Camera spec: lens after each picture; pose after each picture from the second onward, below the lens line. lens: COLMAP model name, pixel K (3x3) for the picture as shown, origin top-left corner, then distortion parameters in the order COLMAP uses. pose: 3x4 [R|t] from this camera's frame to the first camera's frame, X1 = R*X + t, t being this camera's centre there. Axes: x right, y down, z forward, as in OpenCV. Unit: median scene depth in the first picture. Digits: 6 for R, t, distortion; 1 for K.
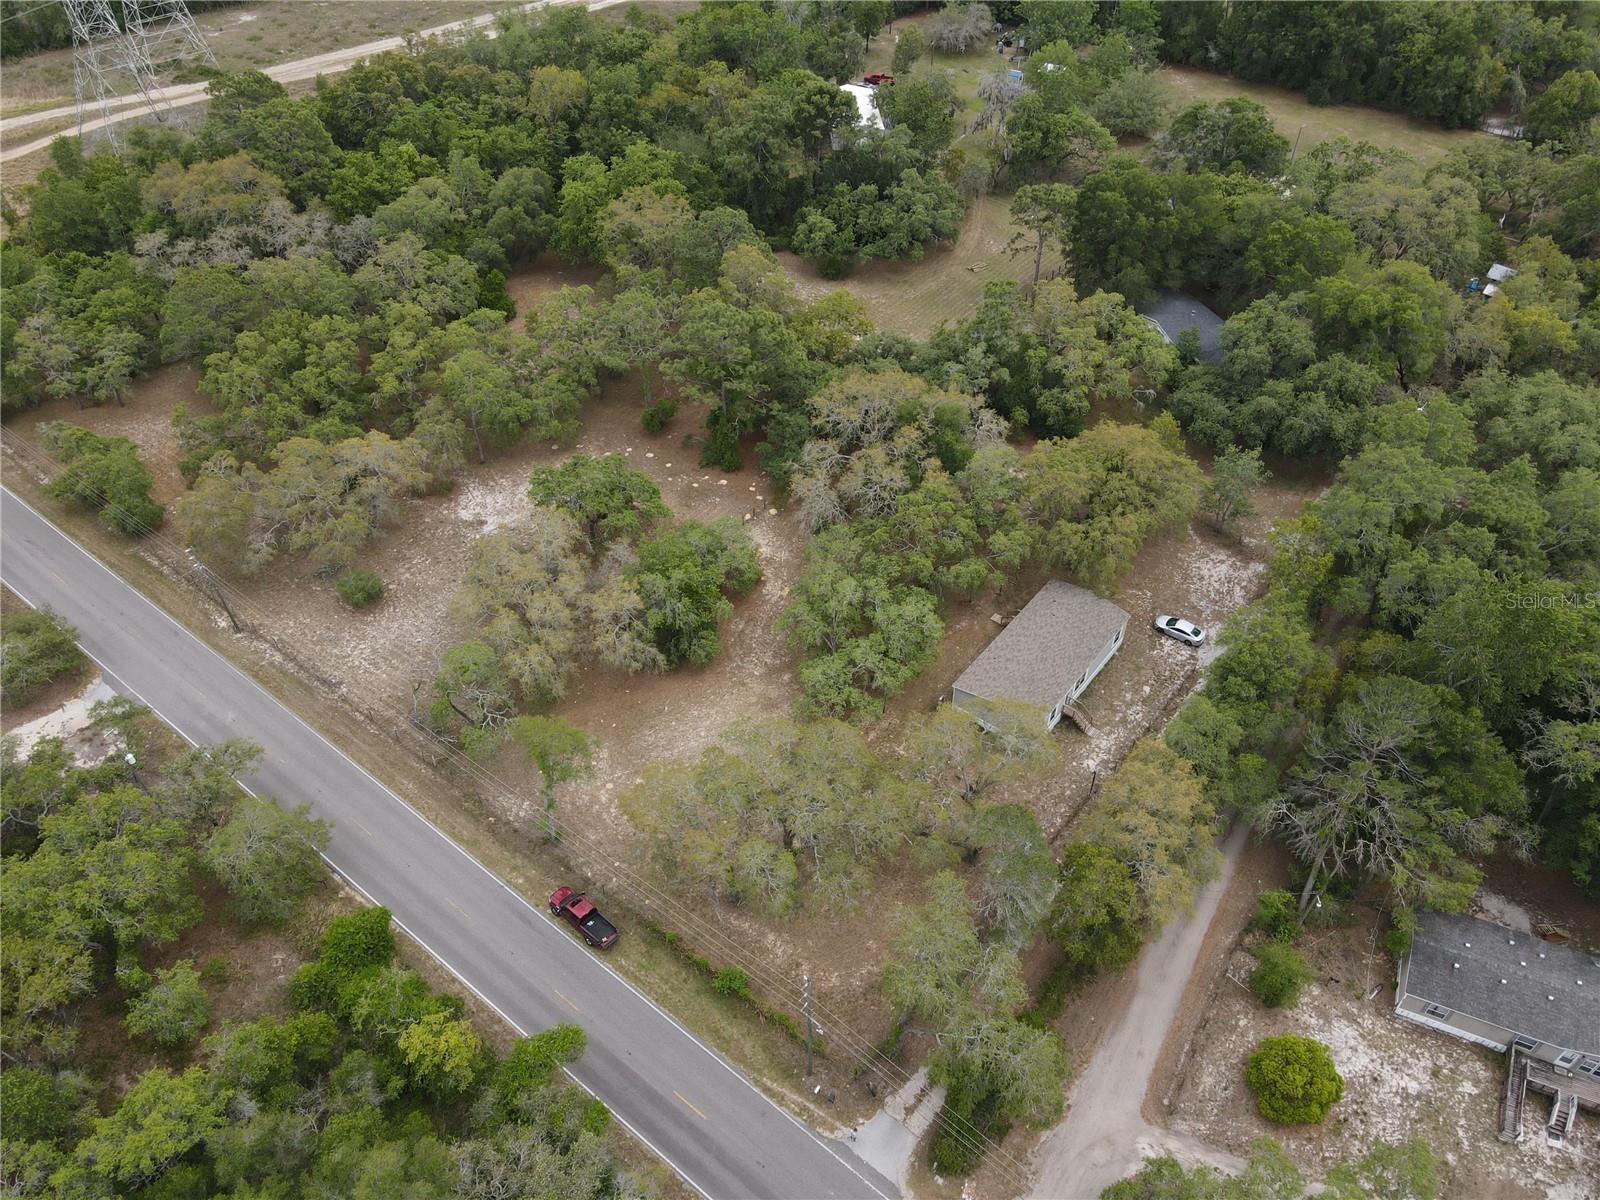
lens RADIAL K [[1176.3, 0, 799.0], [0, 1176.3, 611.3], [0, 0, 1]] dist [0.005182, 0.020899]
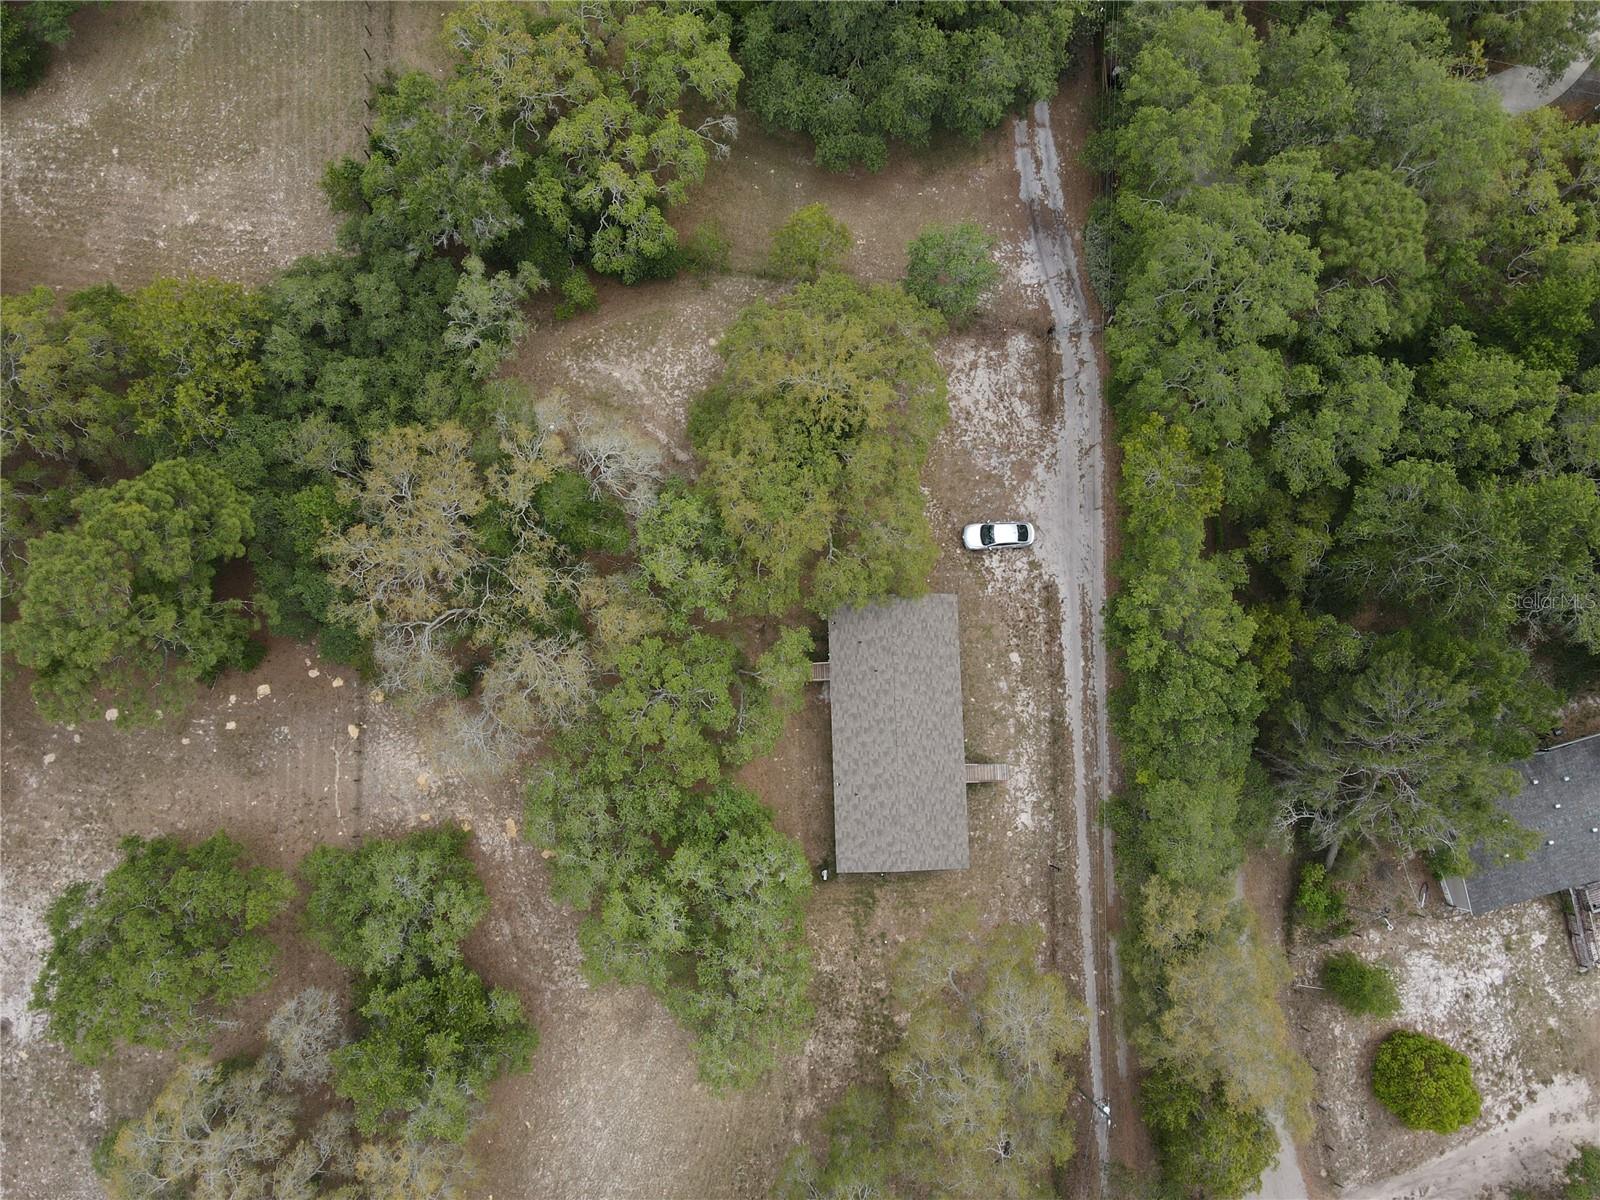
lens RADIAL K [[1176.3, 0, 799.0], [0, 1176.3, 603.6], [0, 0, 1]] dist [0.005182, 0.020899]
pose [[0.766974, -0.633643, 0.101233, 0.138714], [0.432300, 0.626828, 0.648232, -0.500536], [-0.474203, -0.453413, 0.754684, 0.525152]]
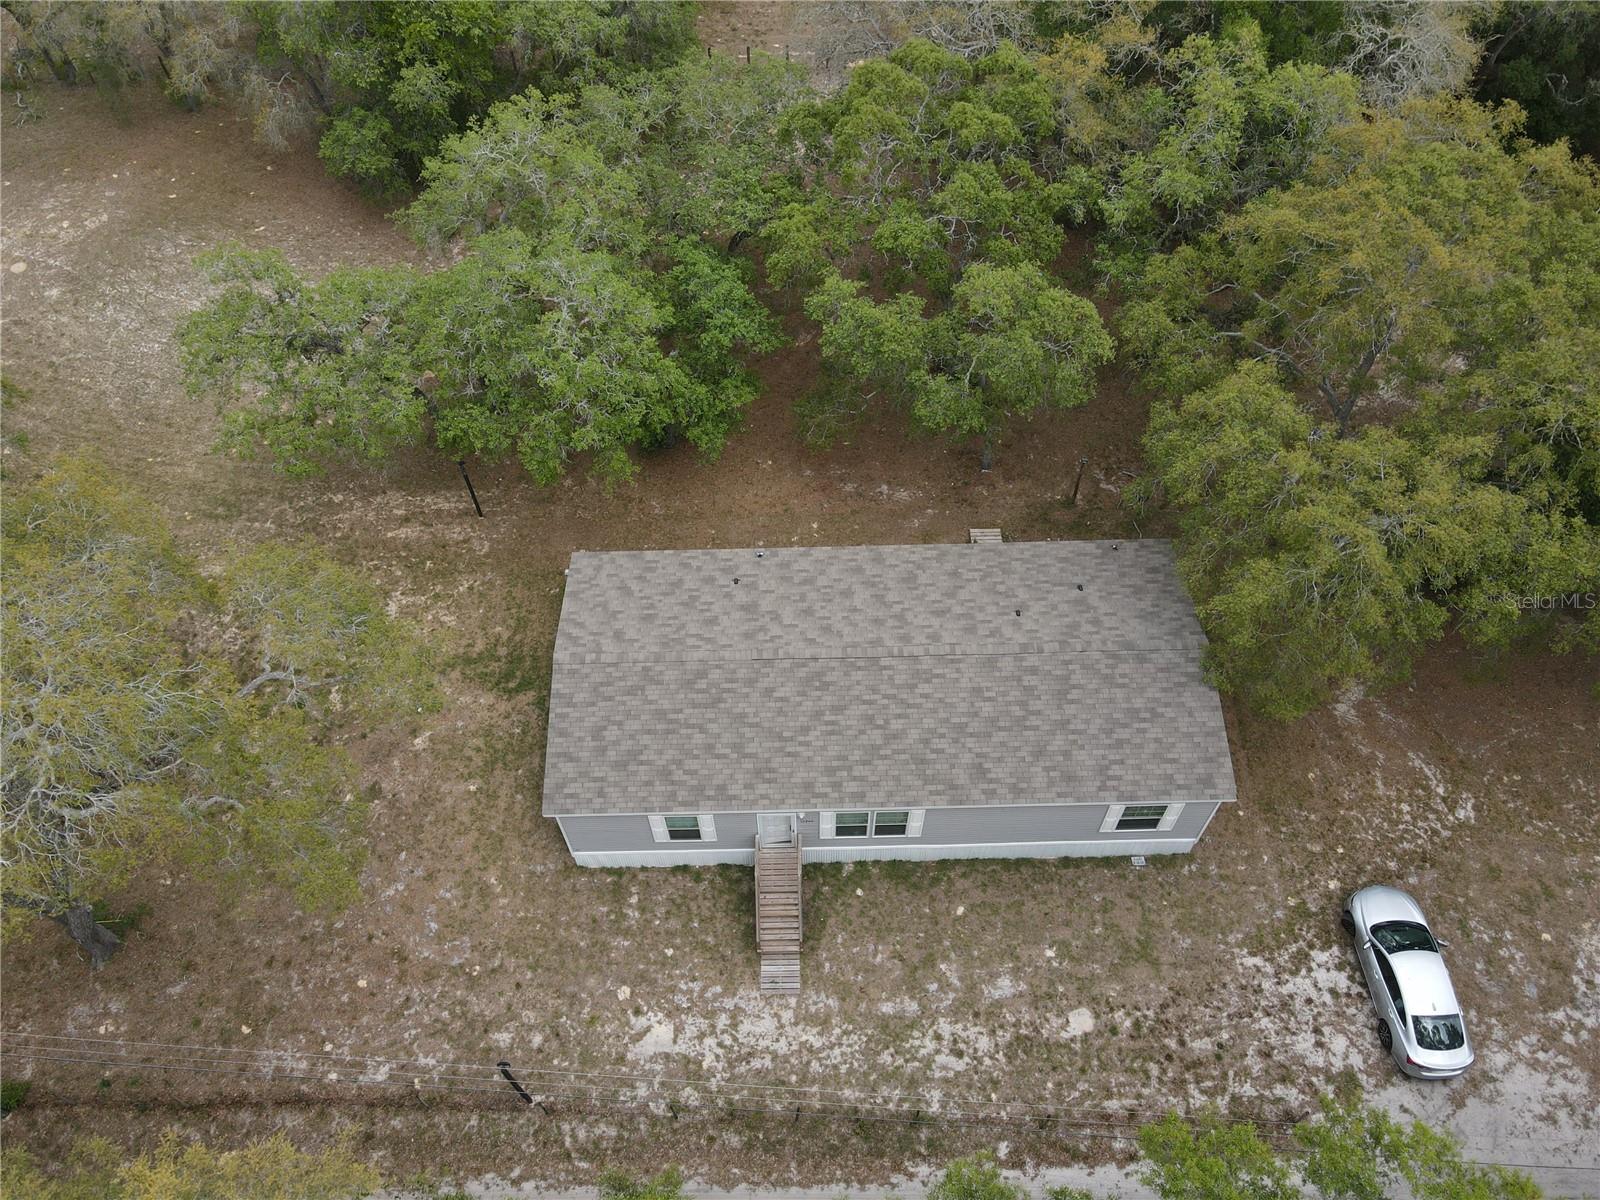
lens RADIAL K [[1176.3, 0, 795.3], [0, 1176.3, 606.1], [0, 0, 1]] dist [0.005182, 0.020899]
pose [[0.630863, 0.629634, -0.453402, 0.320690], [-0.531303, 0.776421, 0.338952, -0.070421], [0.565447, 0.027062, 0.824341, 0.735898]]
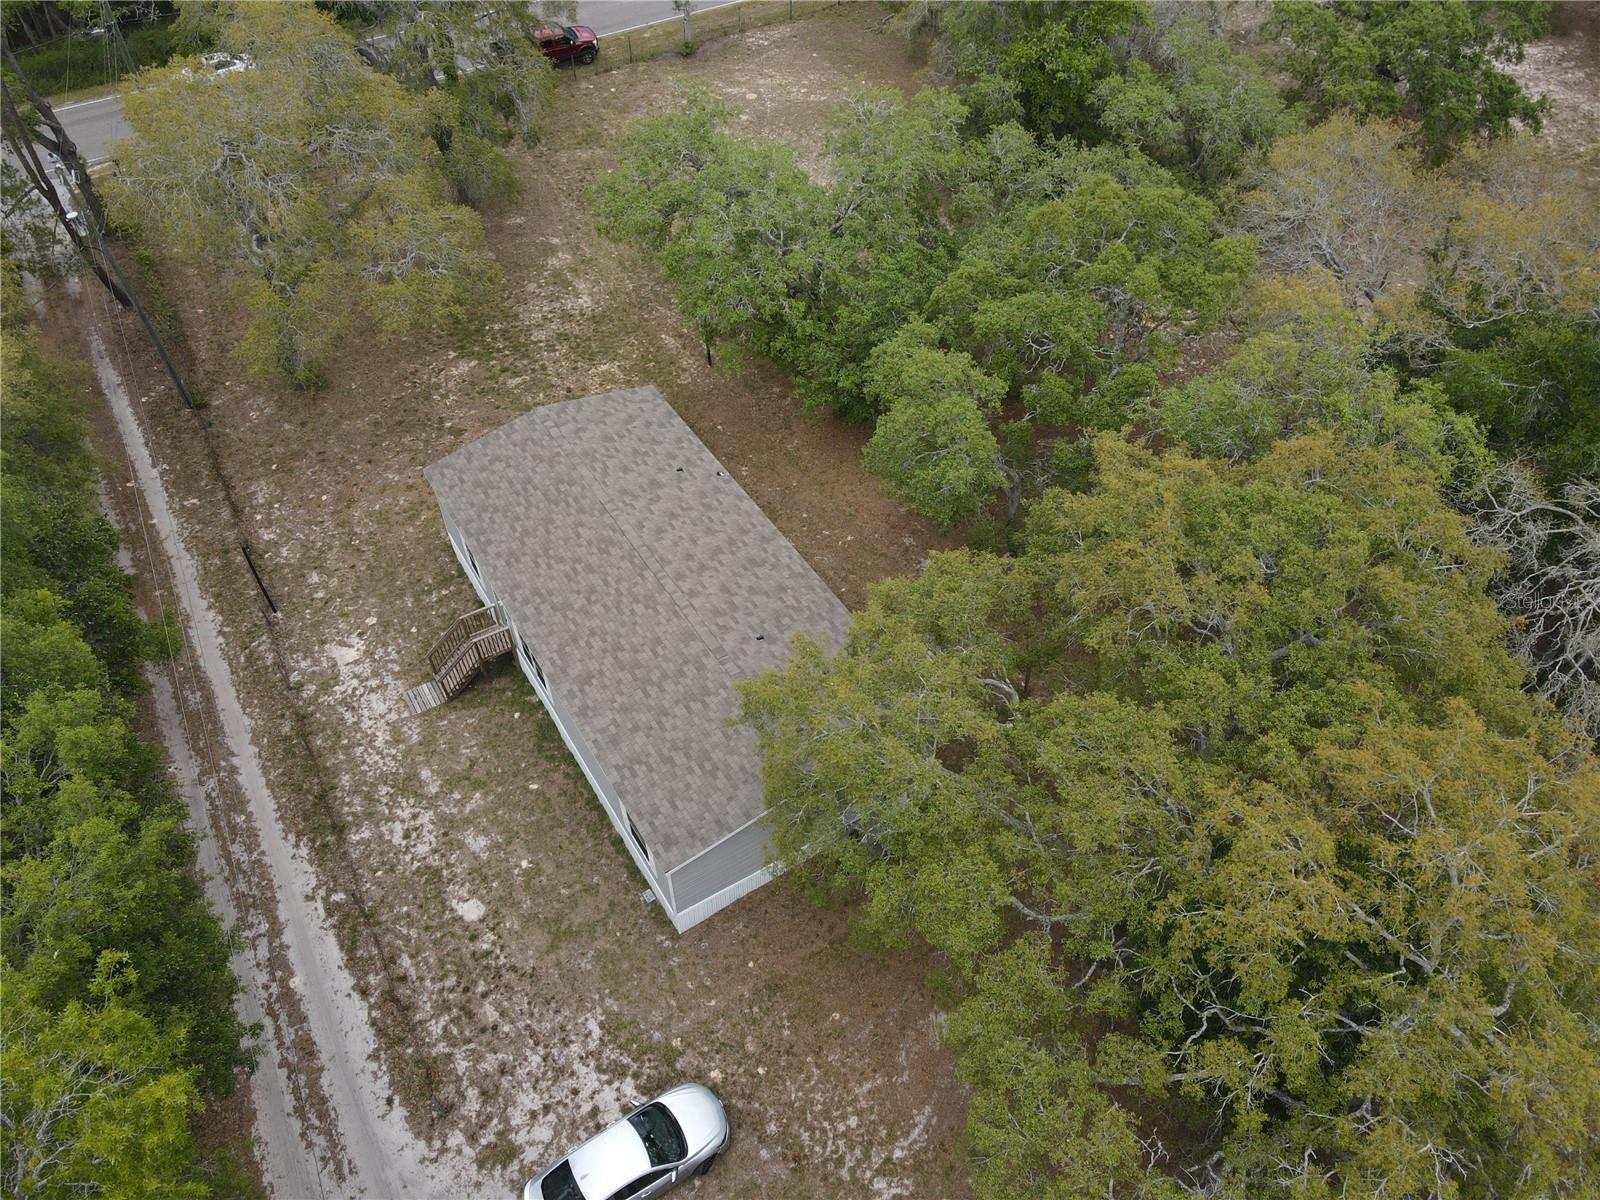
lens RADIAL K [[1176.3, 0, 793.4], [0, 1176.3, 604.4], [0, 0, 1]] dist [0.005182, 0.020899]
pose [[-0.350414, 0.697521, -0.625040, 0.402460], [-0.638811, 0.310040, 0.704127, -0.220030], [0.684931, 0.646018, 0.336942, 0.915859]]
